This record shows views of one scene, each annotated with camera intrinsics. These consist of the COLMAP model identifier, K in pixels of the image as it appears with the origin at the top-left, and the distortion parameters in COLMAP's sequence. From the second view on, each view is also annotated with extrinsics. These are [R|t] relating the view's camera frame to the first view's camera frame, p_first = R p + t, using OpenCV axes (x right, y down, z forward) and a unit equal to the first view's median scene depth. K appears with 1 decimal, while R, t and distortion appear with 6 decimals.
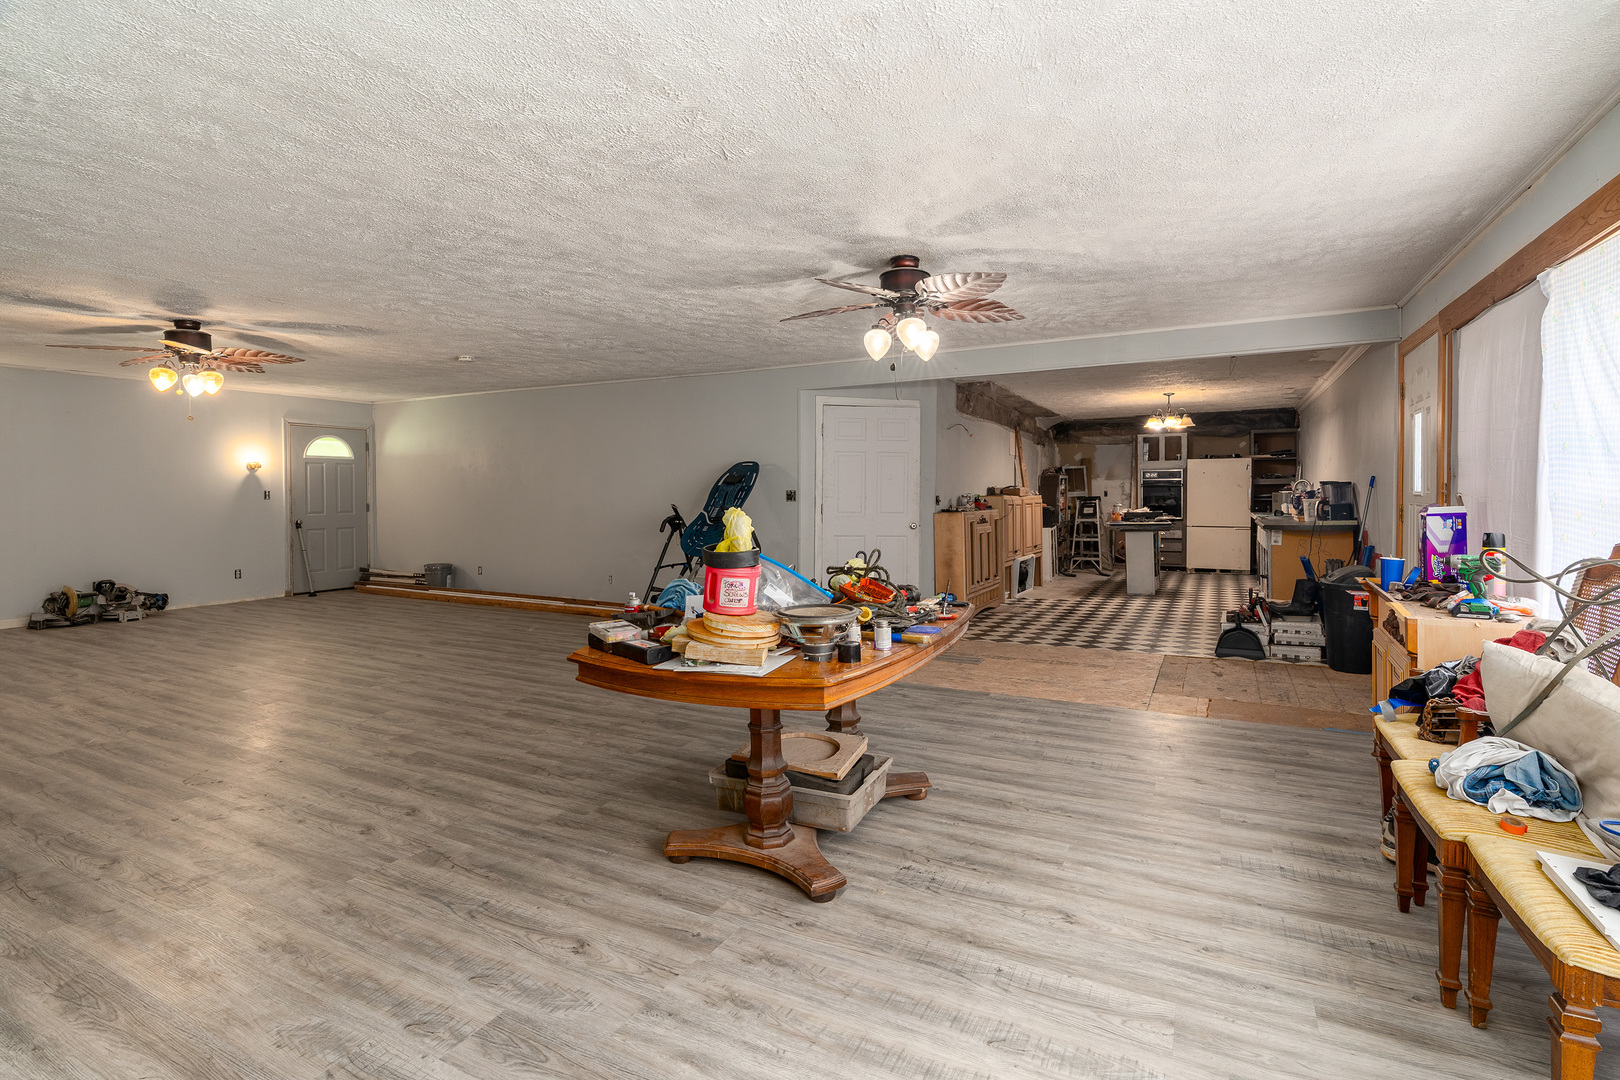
lens RADIAL K [[755.0, 0, 810.7], [0, 755.0, 532.5], [0, 0, 1]] dist [-0.004379, 0.000993]
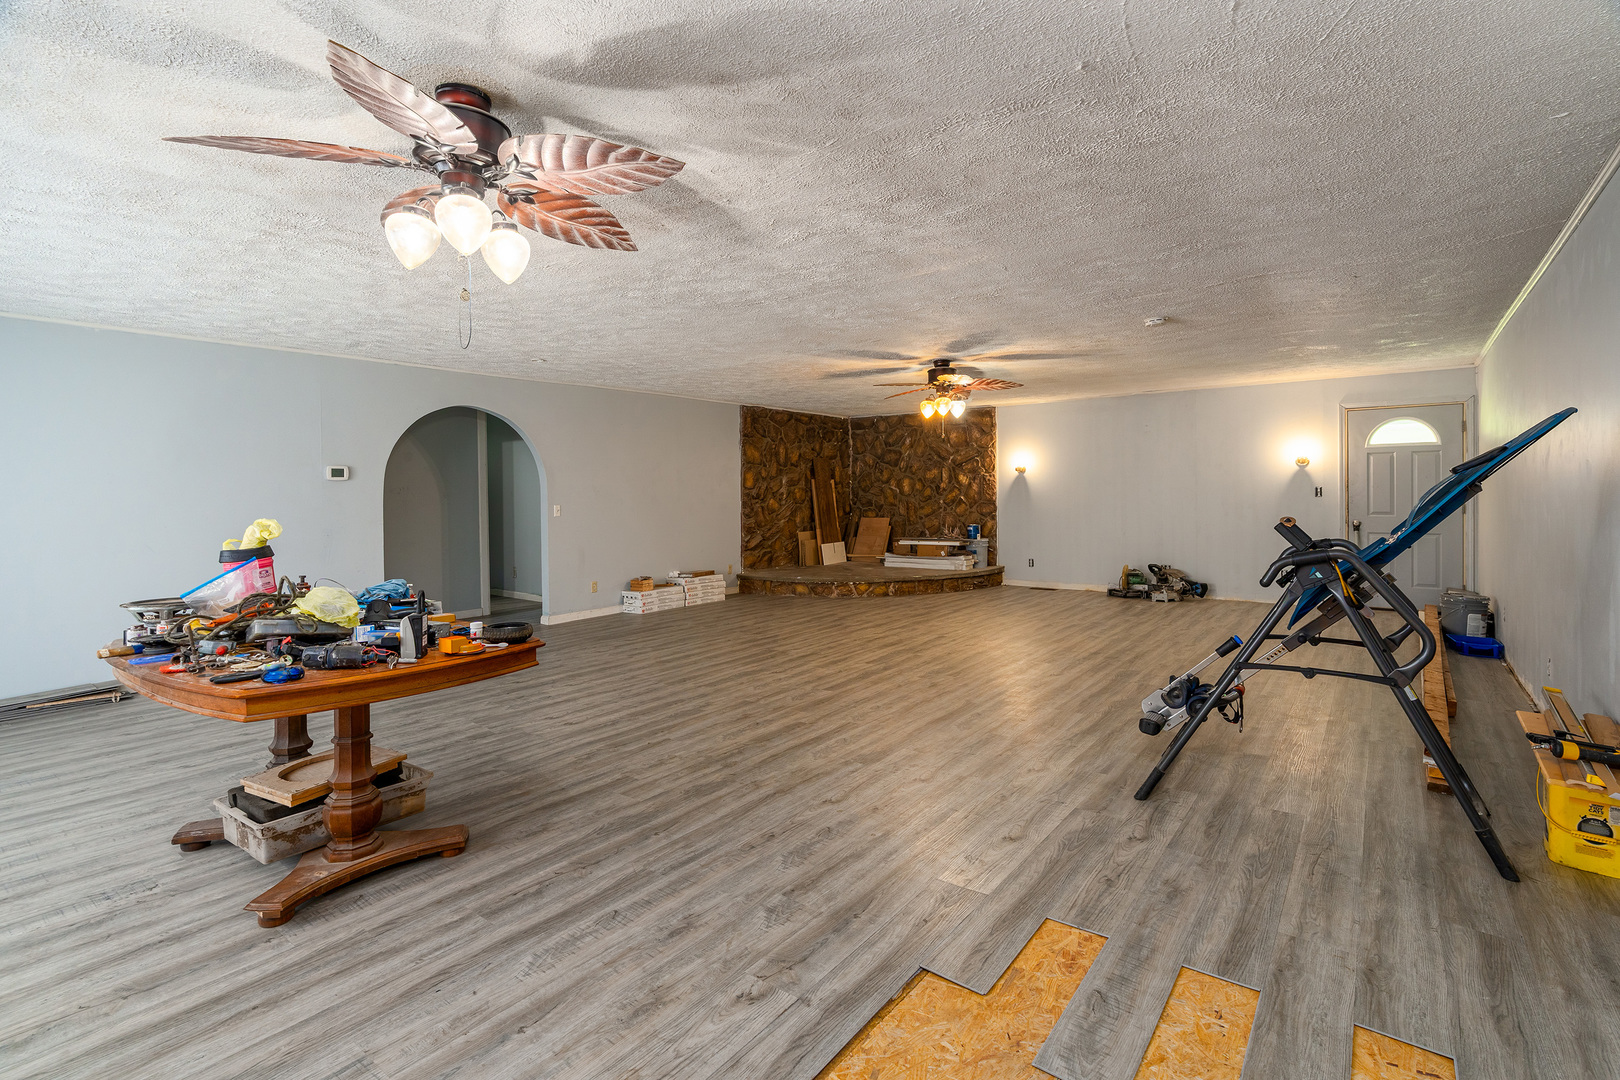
lens RADIAL K [[755.0, 0, 820.1], [0, 755.0, 497.5], [0, 0, 1]] dist [-0.004379, 0.000993]
pose [[-0.162468, 0.009114, -0.986672, 0.732629], [-0.041018, 0.999031, 0.015982, -0.090502], [0.985861, 0.043068, -0.161937, 1.537992]]
